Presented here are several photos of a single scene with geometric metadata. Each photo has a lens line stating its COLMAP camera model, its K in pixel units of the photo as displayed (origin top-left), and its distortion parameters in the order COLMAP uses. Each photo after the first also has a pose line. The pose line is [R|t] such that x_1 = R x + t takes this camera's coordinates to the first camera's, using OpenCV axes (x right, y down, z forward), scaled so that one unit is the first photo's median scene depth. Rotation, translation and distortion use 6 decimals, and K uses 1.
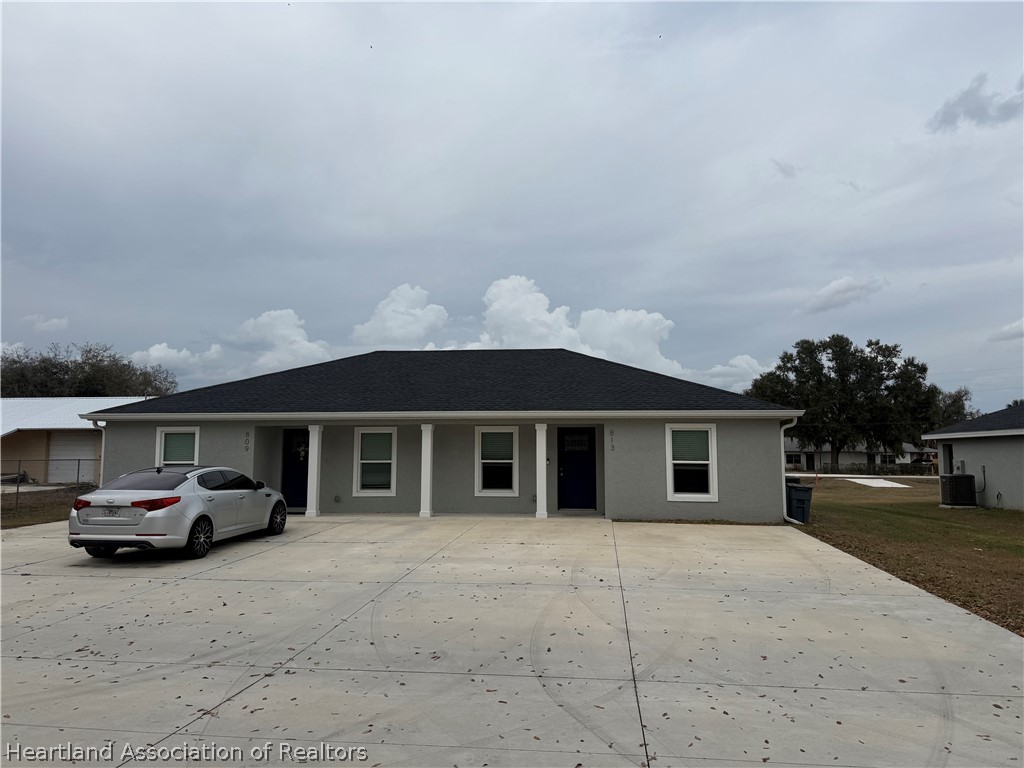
lens RADIAL K [[720.0, 0, 512.0], [0, 720.0, 384.0], [0, 0, 1]] dist [0.034235, -0.042946]
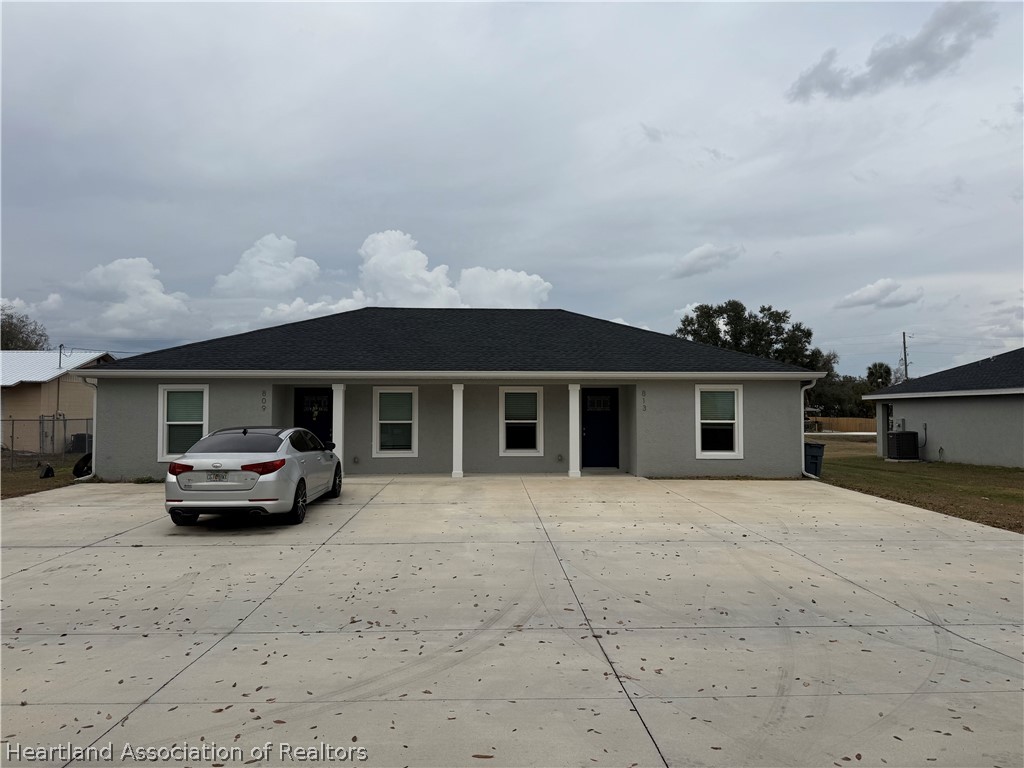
lens RADIAL K [[720.0, 0, 512.0], [0, 720.0, 384.0], [0, 0, 1]] dist [0.034235, -0.042946]
pose [[0.987684, 0.005165, 0.156374, -0.202489], [-0.013957, 0.998379, 0.055179, 0.000846], [-0.155835, -0.056682, 0.986155, 0.019656]]
